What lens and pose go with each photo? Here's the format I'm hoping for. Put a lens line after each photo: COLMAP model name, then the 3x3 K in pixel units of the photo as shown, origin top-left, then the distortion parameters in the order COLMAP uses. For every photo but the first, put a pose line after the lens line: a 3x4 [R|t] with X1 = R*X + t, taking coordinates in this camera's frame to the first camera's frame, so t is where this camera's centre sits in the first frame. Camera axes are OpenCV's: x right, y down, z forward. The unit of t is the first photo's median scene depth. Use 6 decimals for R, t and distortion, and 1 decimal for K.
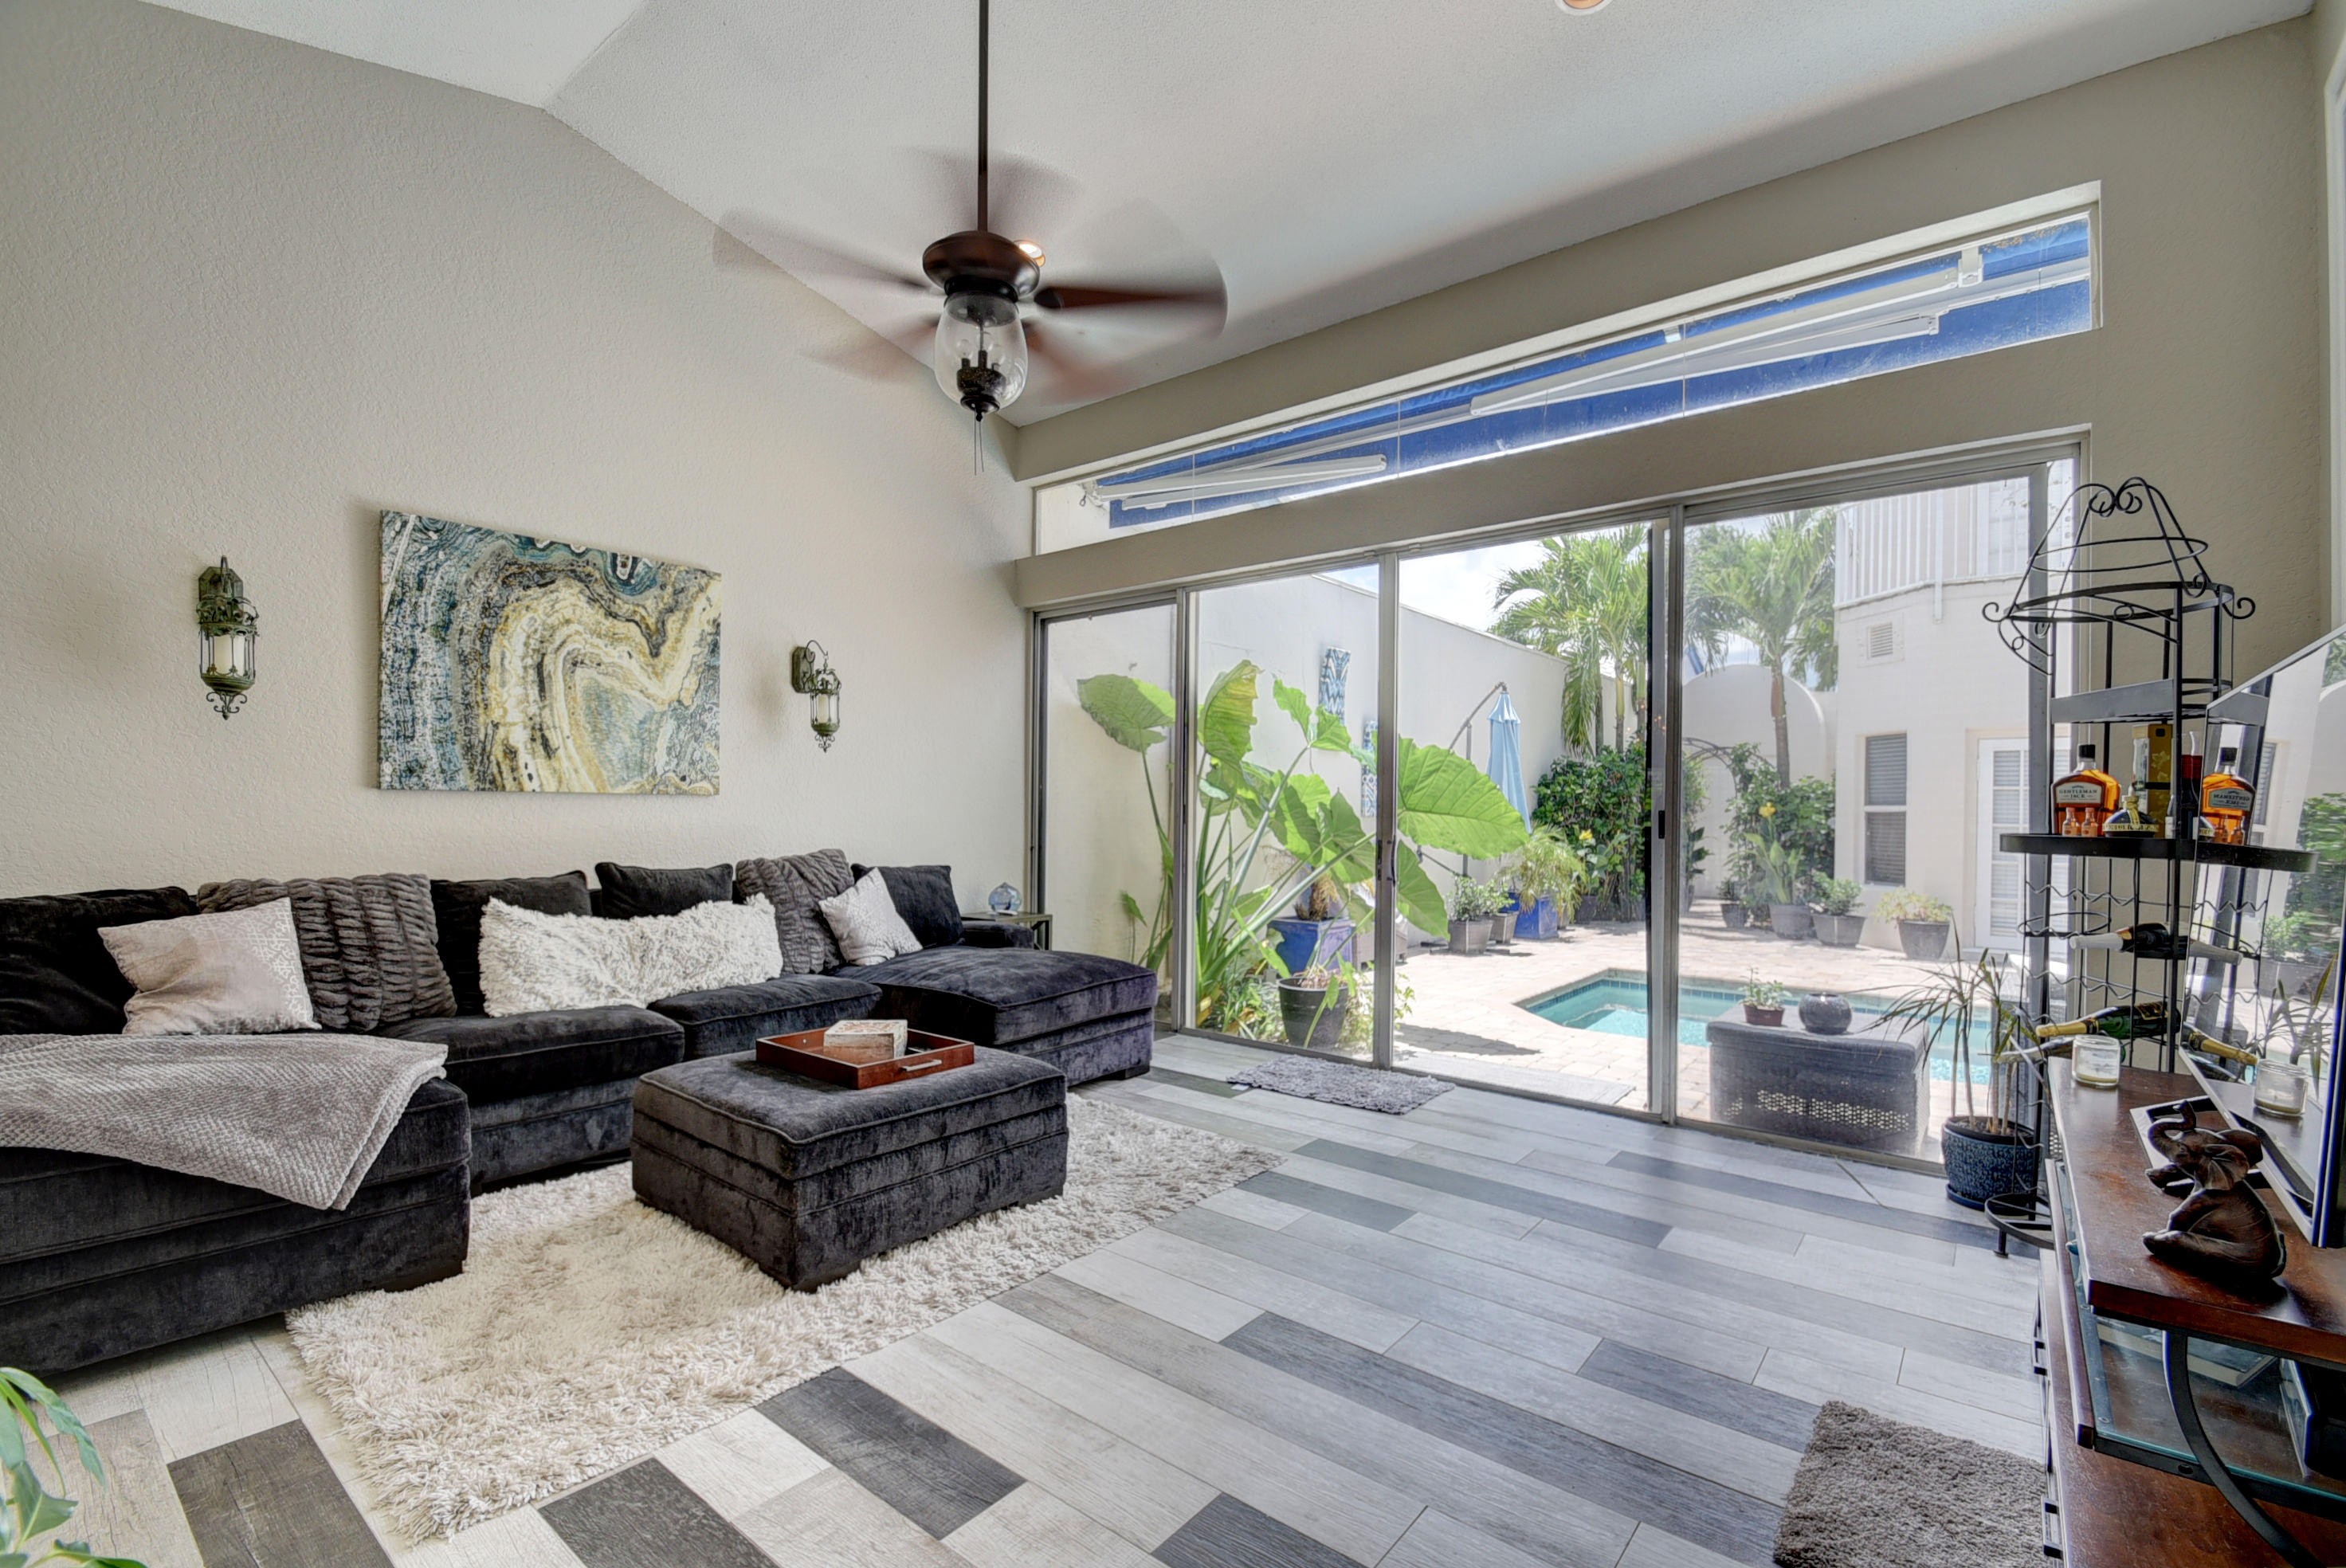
lens RADIAL K [[1031.0, 0, 1184.8], [0, 1031.0, 813.7], [0, 0, 1]] dist [0.002458, -0.008103]
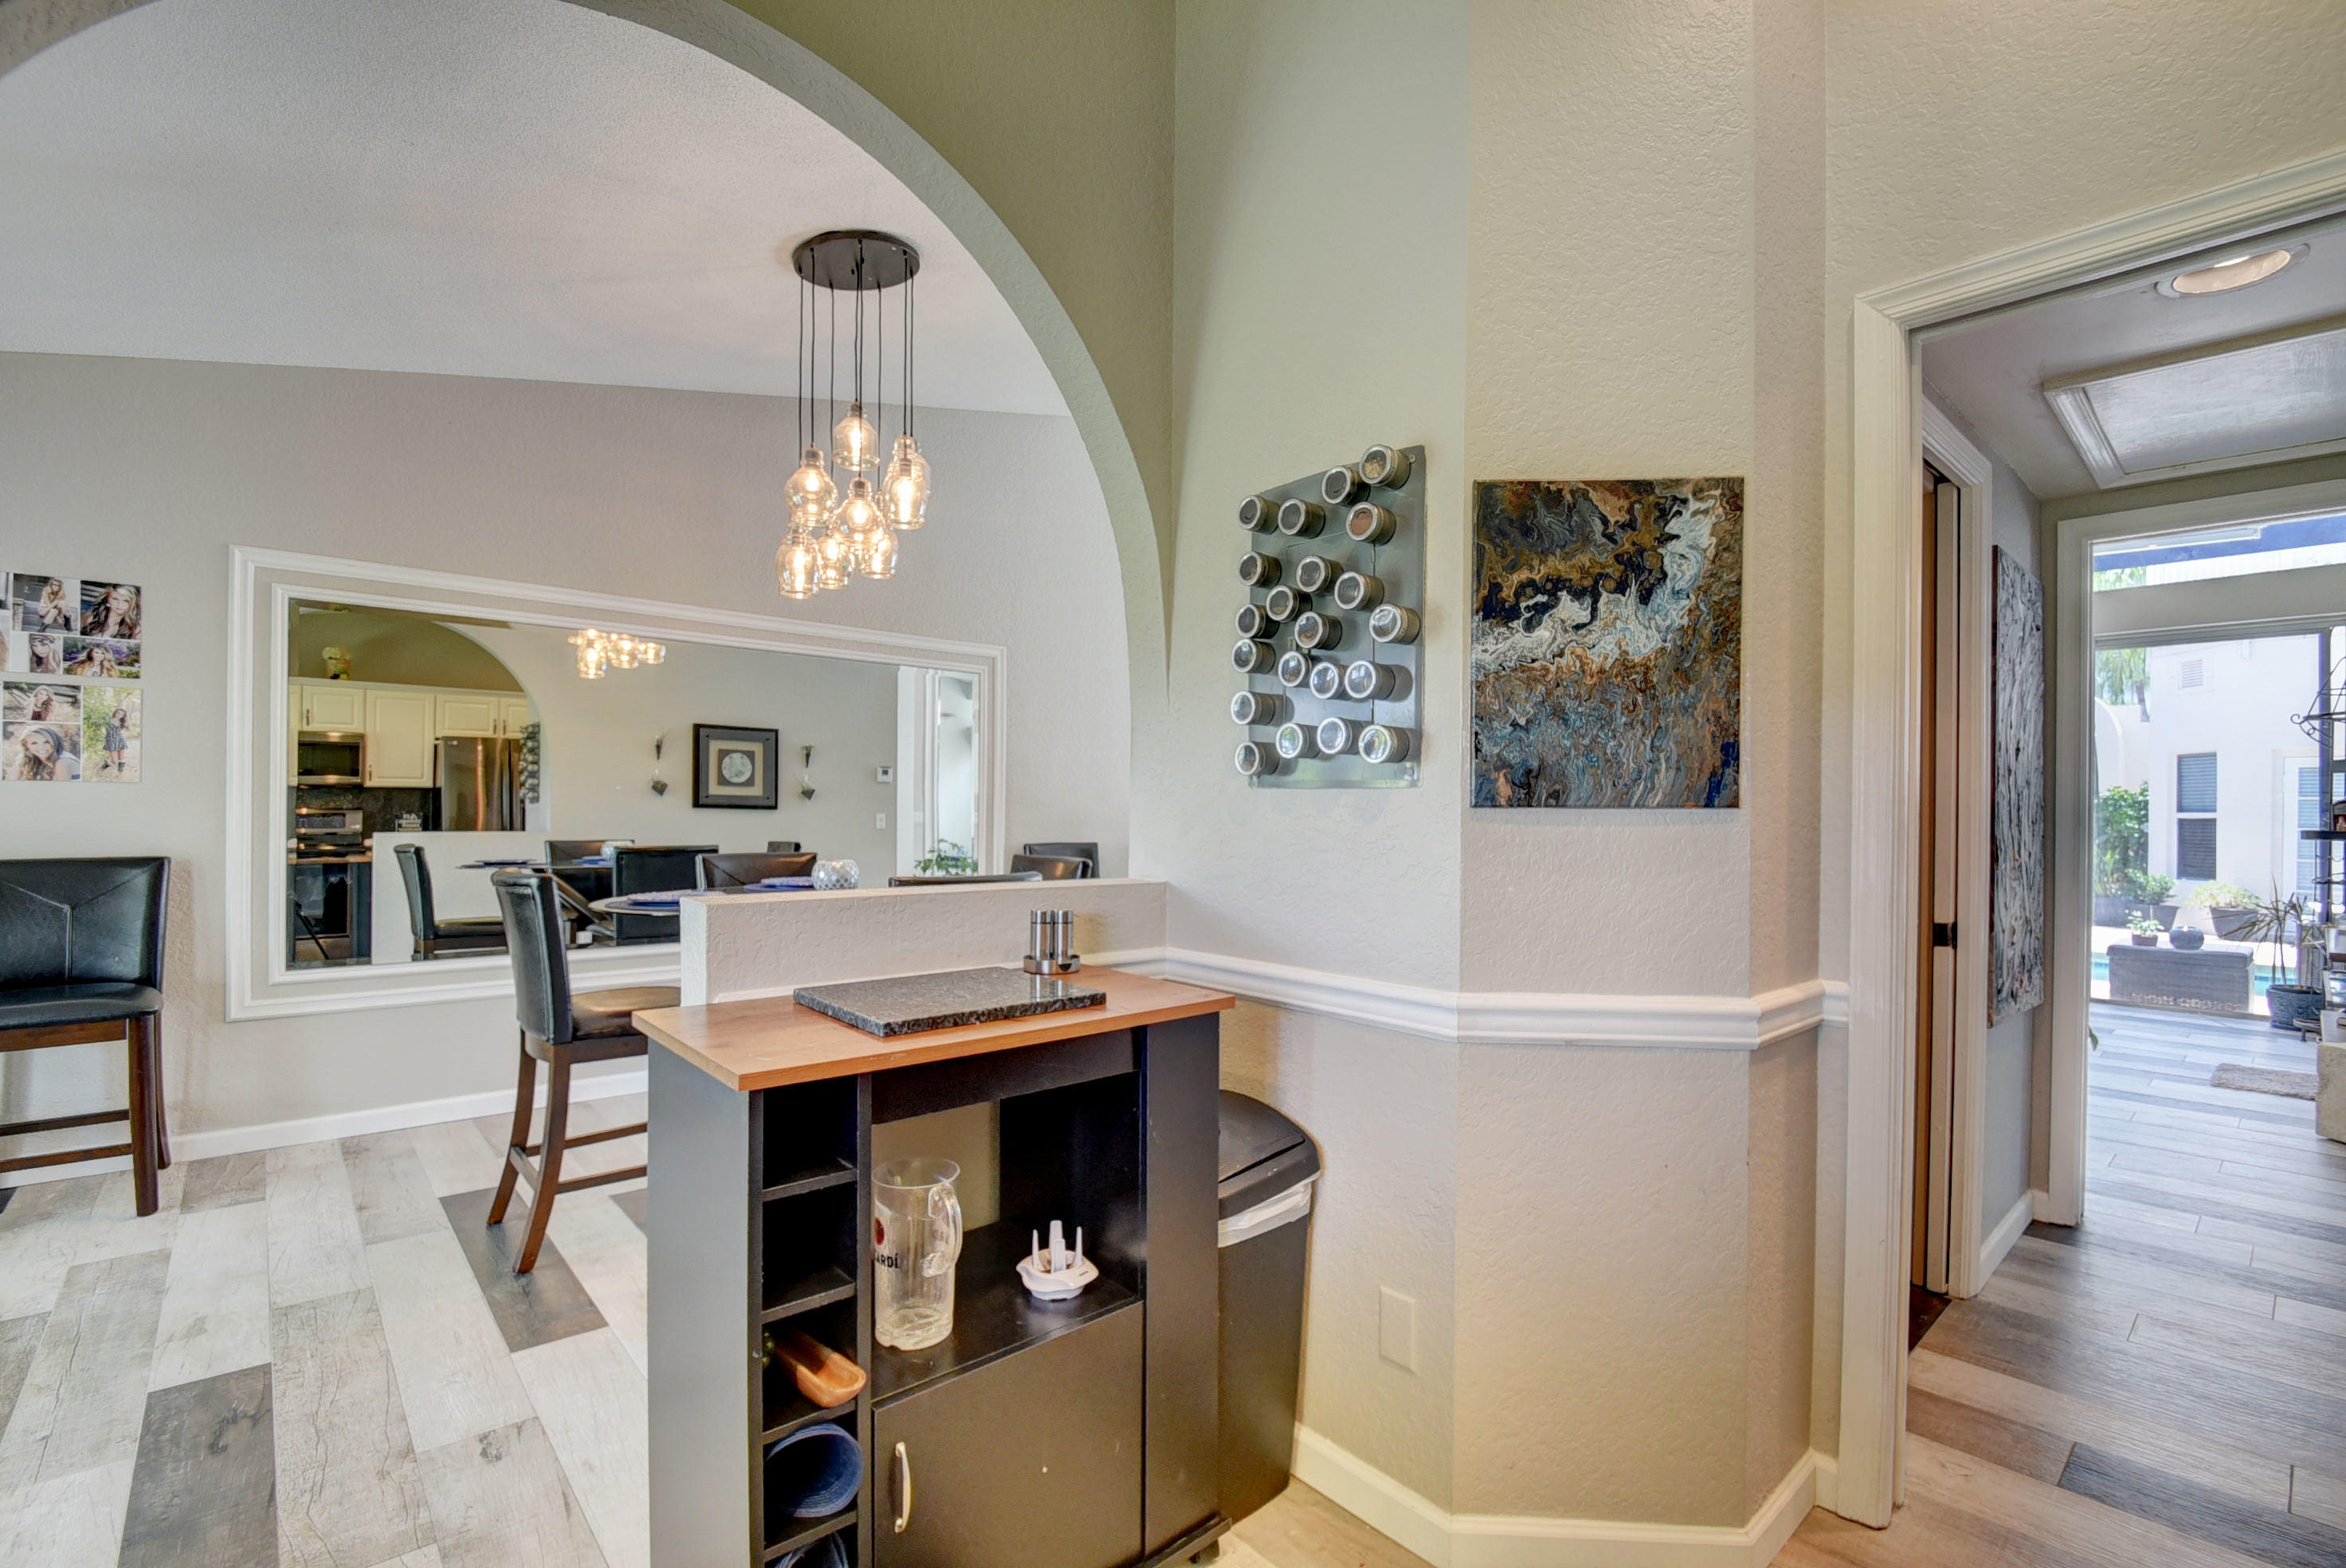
lens RADIAL K [[1031.0, 0, 1215.6], [0, 1031.0, 817.6], [0, 0, 1]] dist [0.002458, -0.008103]
pose [[0.989136, -0.002159, -0.146990, -0.705663], [0.001667, 0.999993, -0.003474, -0.000390], [0.146997, 0.003191, 0.989132, -0.898410]]
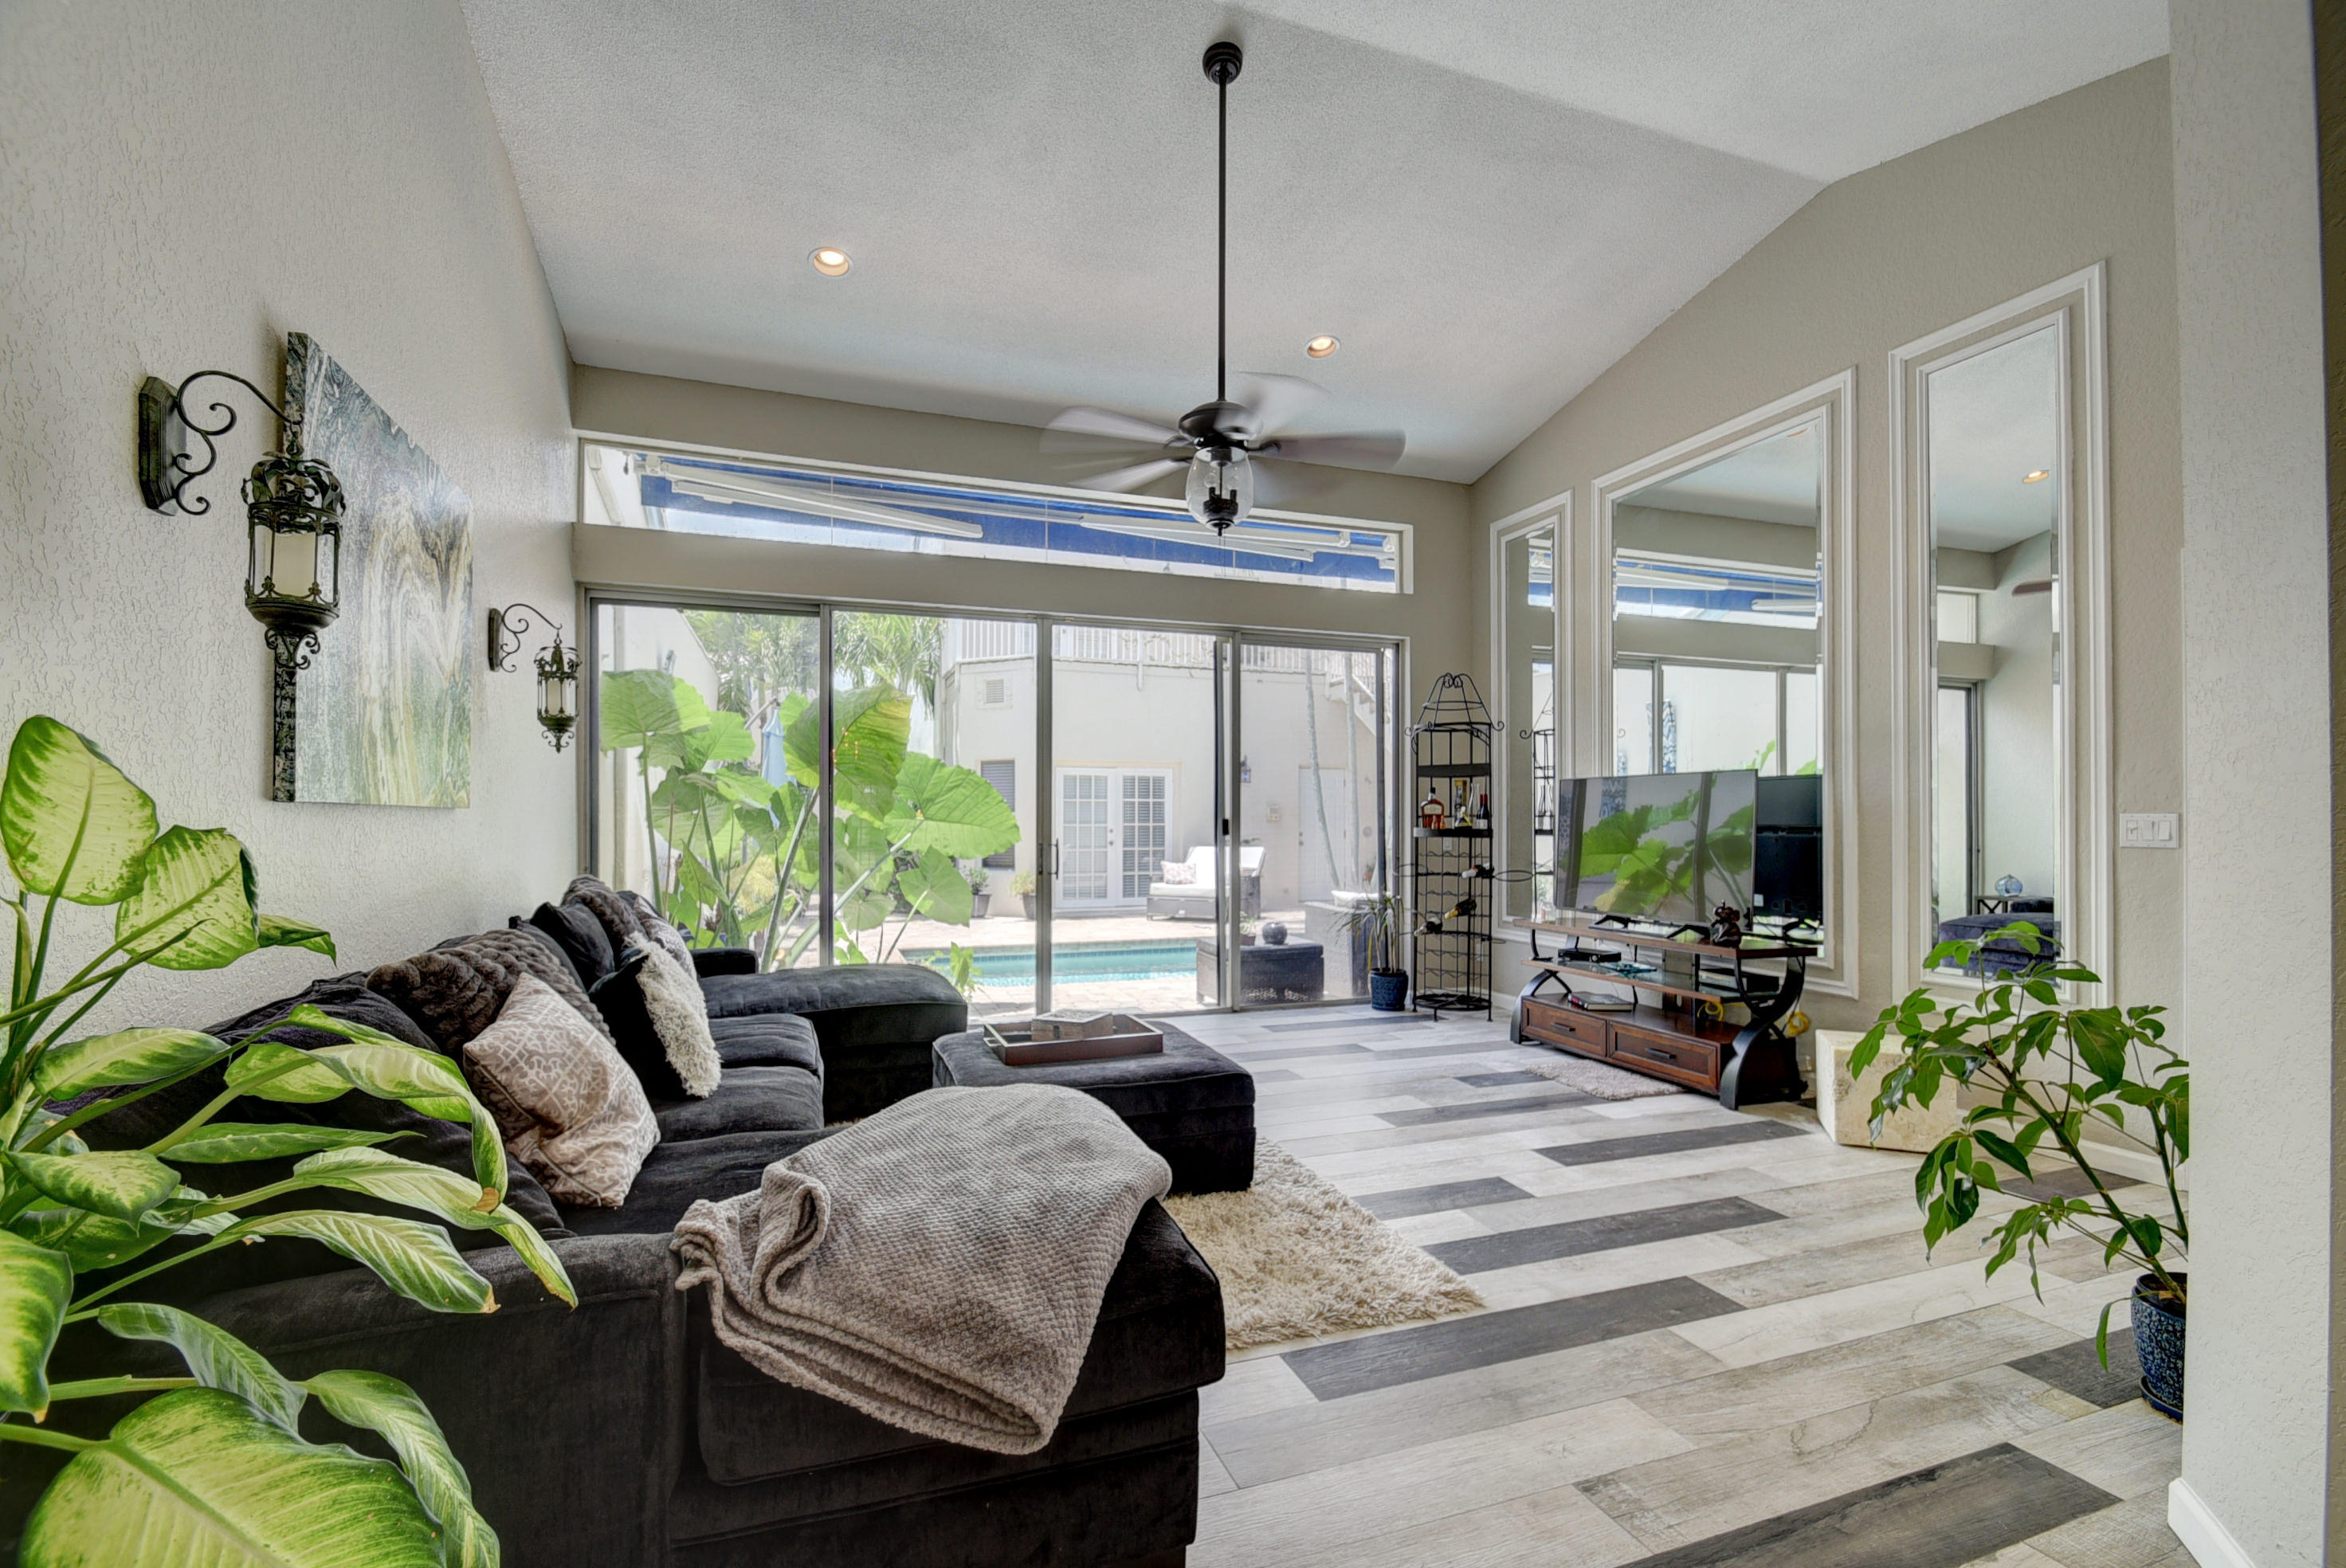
lens RADIAL K [[1031.0, 0, 1177.8], [0, 1031.0, 805.8], [0, 0, 1]] dist [0.002458, -0.008103]
pose [[0.511104, 0.001746, 0.859517, -0.971105], [0.008781, 0.999935, -0.007252, -0.011637], [-0.859474, 0.011254, 0.511056, 0.248799]]
